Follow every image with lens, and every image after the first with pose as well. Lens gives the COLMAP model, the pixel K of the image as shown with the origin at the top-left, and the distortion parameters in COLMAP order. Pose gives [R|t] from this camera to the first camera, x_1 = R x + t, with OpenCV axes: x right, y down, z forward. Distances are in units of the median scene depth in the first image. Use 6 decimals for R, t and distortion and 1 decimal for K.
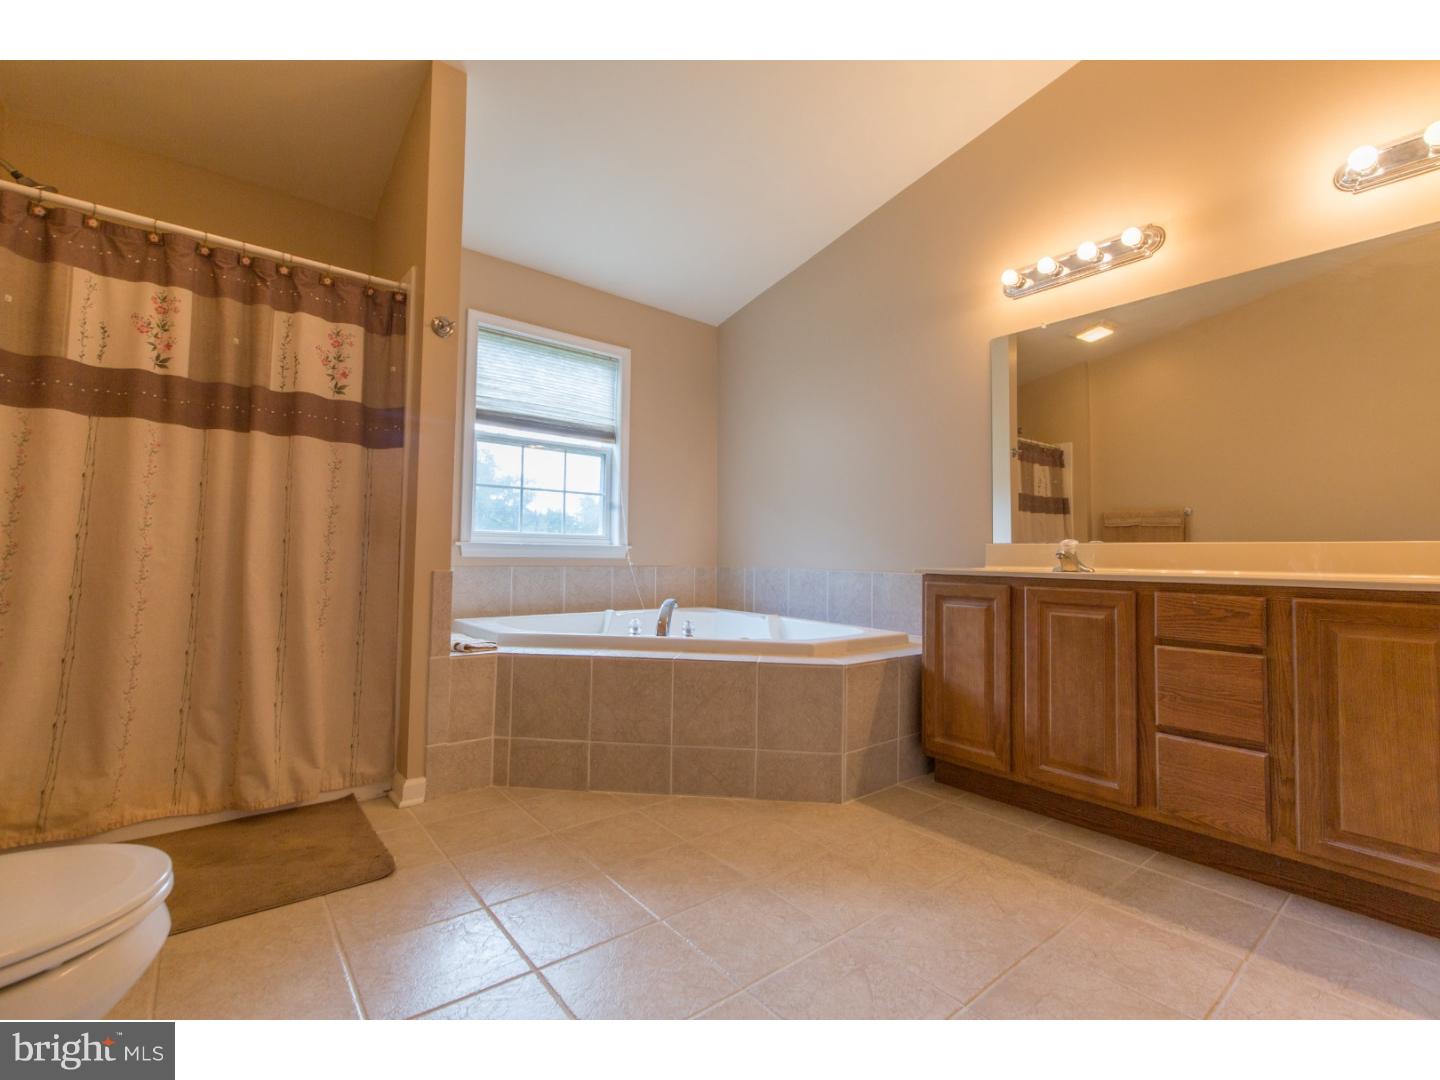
lens RADIAL K [[647.7, 0, 727.1], [0, 647.7, 526.3], [0, 0, 1]] dist [-0.000723, -0.000241]
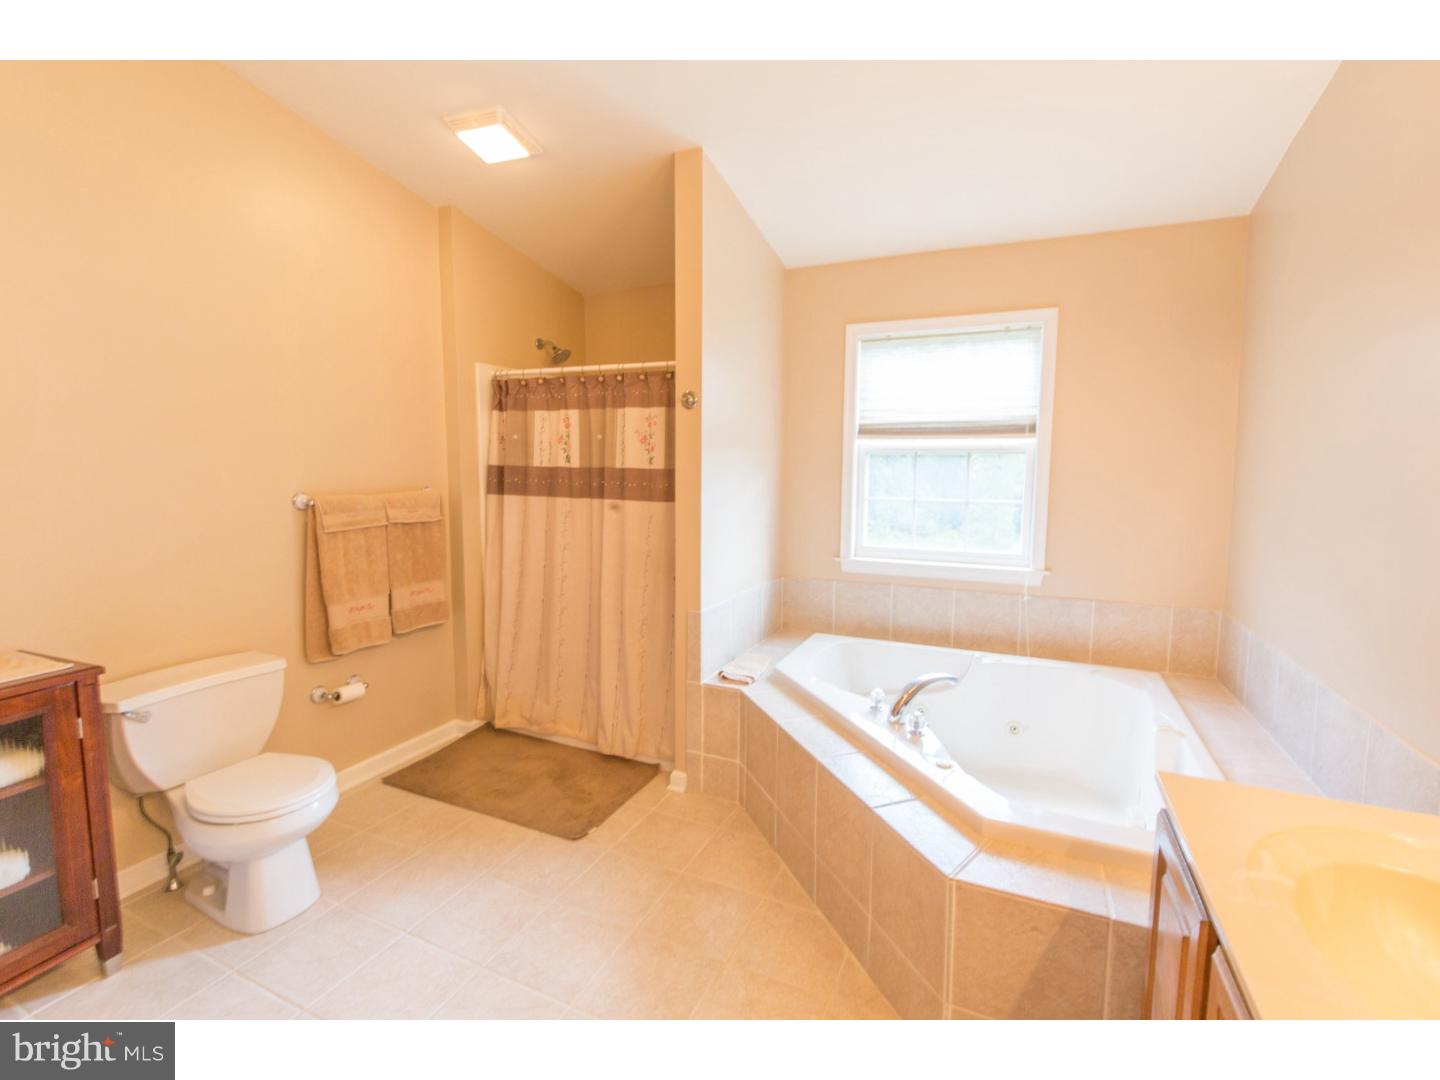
lens RADIAL K [[647.7, 0, 727.1], [0, 647.7, 526.3], [0, 0, 1]] dist [-0.000723, -0.000241]
pose [[0.442968, 0.074646, -0.893425, 0.661786], [0.042693, 0.993641, 0.104186, -0.216919], [0.895520, -0.084294, 0.436964, 0.580881]]
